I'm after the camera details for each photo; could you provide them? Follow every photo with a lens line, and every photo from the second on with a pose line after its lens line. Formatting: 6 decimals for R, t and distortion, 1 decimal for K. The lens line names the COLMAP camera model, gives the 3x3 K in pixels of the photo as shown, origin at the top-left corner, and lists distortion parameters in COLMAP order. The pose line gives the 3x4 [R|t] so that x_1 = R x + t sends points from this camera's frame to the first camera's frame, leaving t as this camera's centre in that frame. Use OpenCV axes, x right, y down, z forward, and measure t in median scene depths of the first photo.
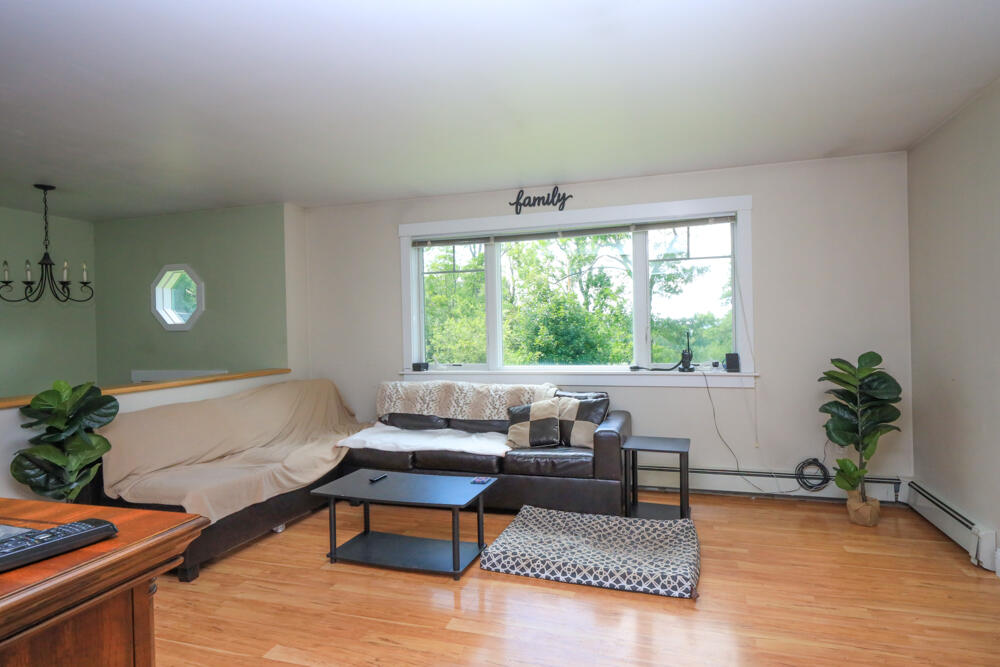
lens RADIAL K [[567.1, 0, 499.2], [0, 567.1, 333.6], [0, 0, 1]] dist [0.003921, 0.000687]
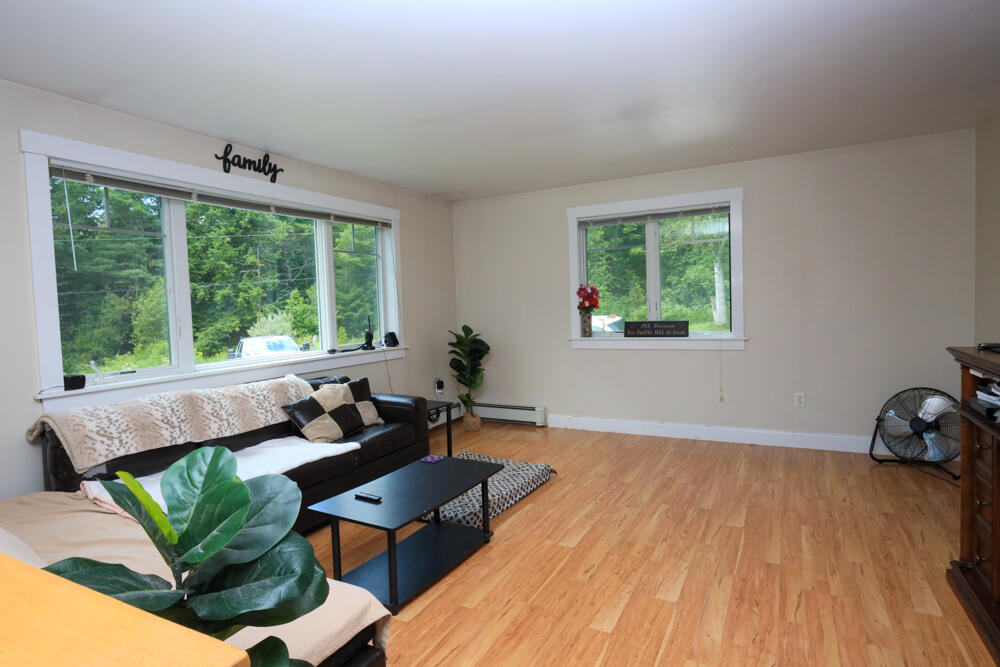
lens RADIAL K [[542.1, 0, 500.1], [0, 542.1, 331.7], [0, 0, 1]] dist [-0.003170, -0.000498]
pose [[0.173650, -0.035706, 0.984160, -0.678262], [0.037386, 0.998861, 0.029643, 0.006120], [-0.984098, 0.031646, 0.174787, 0.503973]]
